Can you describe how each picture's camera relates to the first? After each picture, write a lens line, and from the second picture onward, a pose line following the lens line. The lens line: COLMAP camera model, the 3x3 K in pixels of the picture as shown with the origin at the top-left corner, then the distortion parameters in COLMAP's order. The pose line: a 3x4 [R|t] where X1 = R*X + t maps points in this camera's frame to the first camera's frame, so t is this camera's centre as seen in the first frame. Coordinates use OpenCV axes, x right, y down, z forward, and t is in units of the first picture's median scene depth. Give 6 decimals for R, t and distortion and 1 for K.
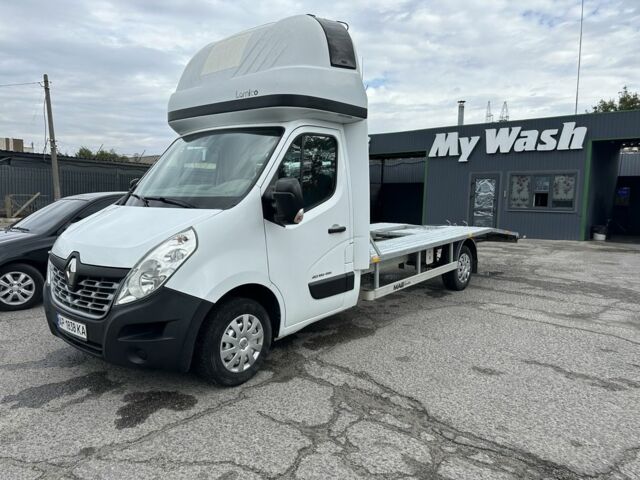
lens RADIAL K [[463.4, 0, 320.0], [0, 463.4, 240.0], [0, 0, 1]] dist [0.093175, -0.096563]
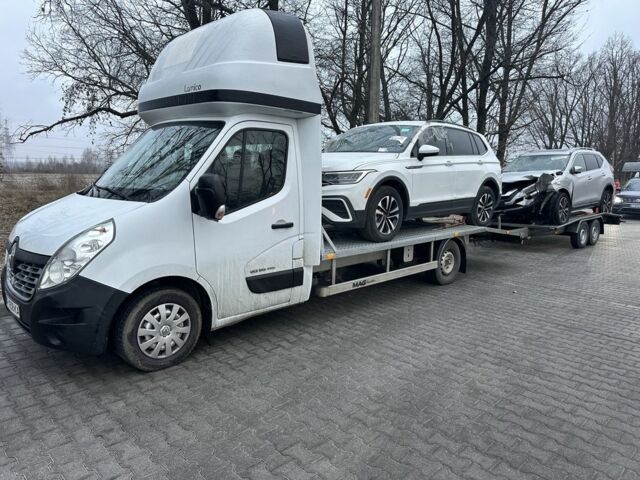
lens RADIAL K [[463.4, 0, 320.0], [0, 463.4, 240.0], [0, 0, 1]] dist [0.093175, -0.096563]
pose [[0.990524, 0.048773, -0.128389, 0.266412], [-0.044343, 0.998326, 0.037141, -0.033936], [0.129985, -0.031096, 0.991028, 0.016765]]
